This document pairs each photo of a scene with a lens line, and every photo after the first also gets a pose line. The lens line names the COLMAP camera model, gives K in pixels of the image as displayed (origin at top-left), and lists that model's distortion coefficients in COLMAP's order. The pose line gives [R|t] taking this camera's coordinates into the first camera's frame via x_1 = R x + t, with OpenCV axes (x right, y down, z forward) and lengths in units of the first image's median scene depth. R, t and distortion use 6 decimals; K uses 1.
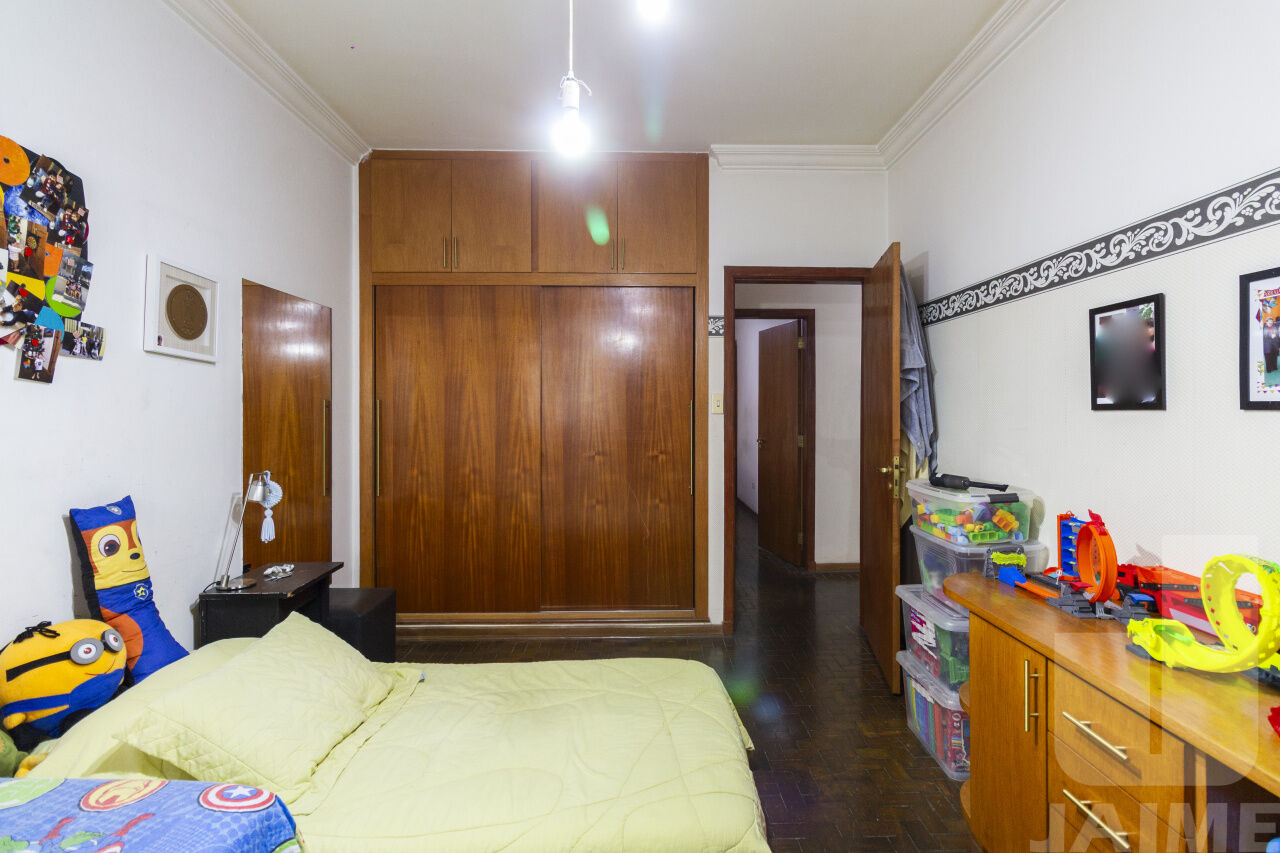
lens RADIAL K [[587.1, 0, 641.1], [0, 587.1, 418.1], [0, 0, 1]] dist [0.003929, 0.000356]
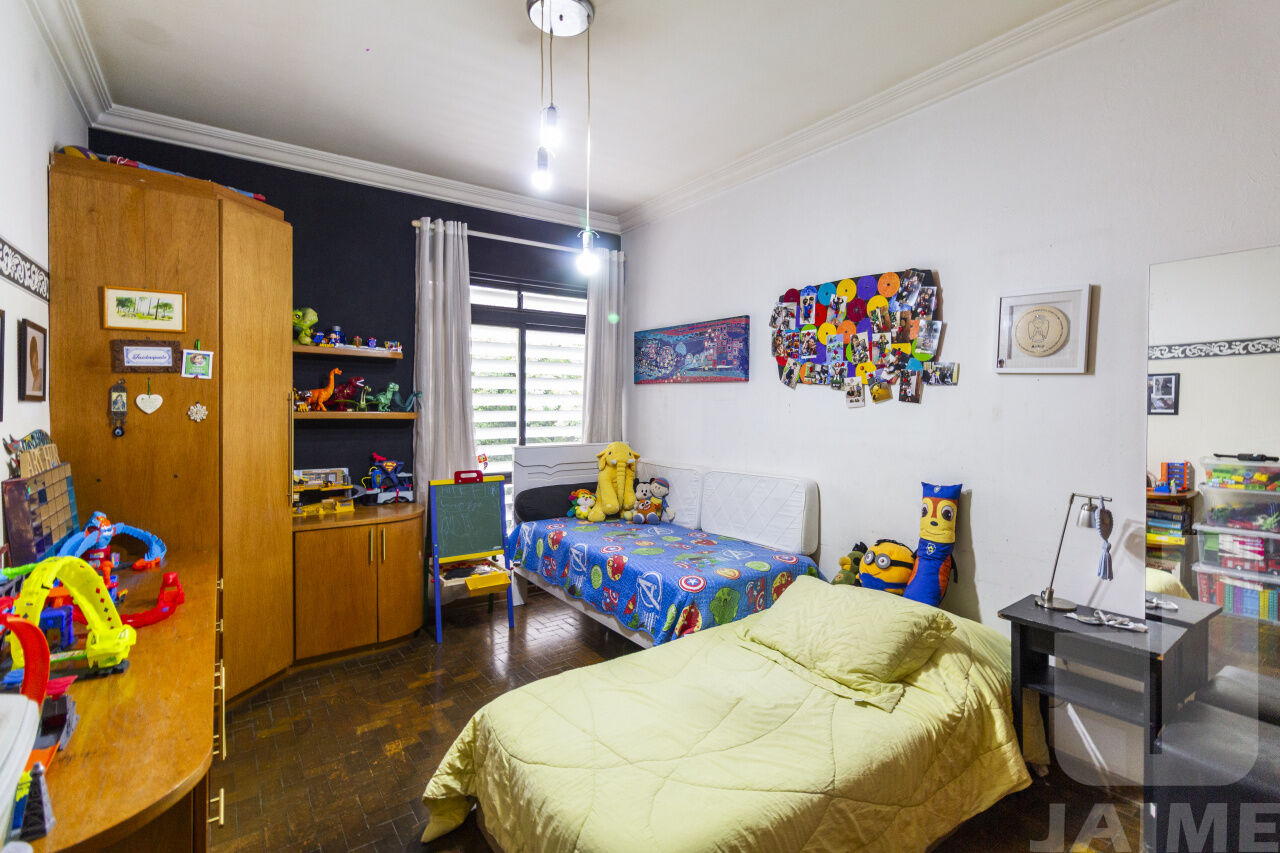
lens RADIAL K [[587.1, 0, 641.1], [0, 587.1, 416.8], [0, 0, 1]] dist [0.003929, 0.000356]
pose [[-0.813102, 0.011552, -0.582007, 0.601028], [-0.008388, 0.999467, 0.031558, -0.068865], [0.582061, 0.030542, -0.812571, 1.948933]]
